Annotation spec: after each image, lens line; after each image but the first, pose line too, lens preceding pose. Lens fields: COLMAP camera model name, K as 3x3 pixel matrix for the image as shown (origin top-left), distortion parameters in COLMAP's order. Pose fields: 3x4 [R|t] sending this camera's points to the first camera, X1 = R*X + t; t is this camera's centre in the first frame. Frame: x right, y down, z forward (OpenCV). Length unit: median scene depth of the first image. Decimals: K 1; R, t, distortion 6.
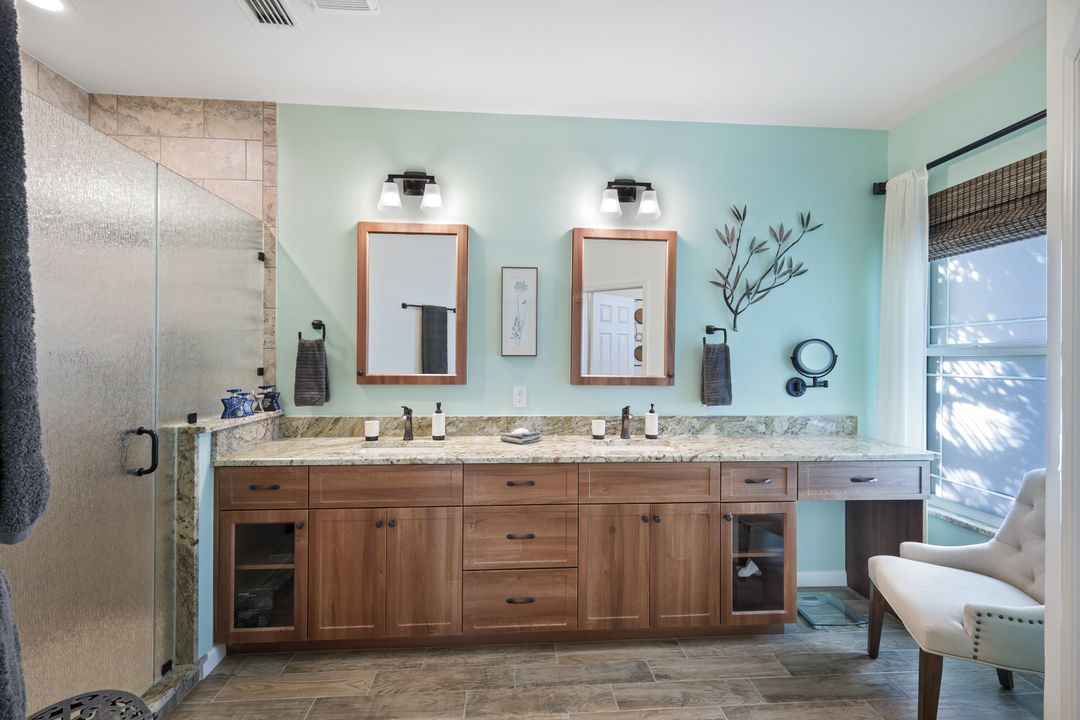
lens RADIAL K [[473.9, 0, 542.7], [0, 473.9, 359.4], [0, 0, 1]] dist [0.003858, 0.000815]
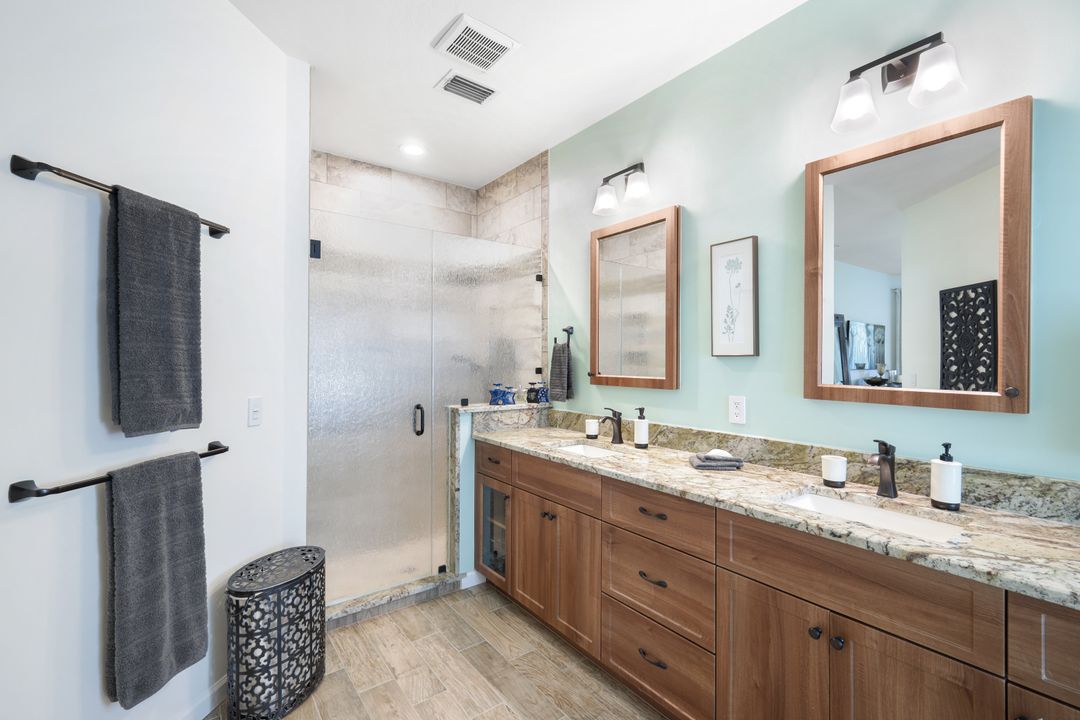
lens RADIAL K [[473.9, 0, 543.3], [0, 473.9, 359.8], [0, 0, 1]] dist [0.003858, 0.000815]
pose [[0.538518, -0.003832, -0.842605, 0.487128], [-0.002734, 0.999976, -0.006295, 0.004942], [0.842610, 0.005694, 0.538495, 0.368598]]
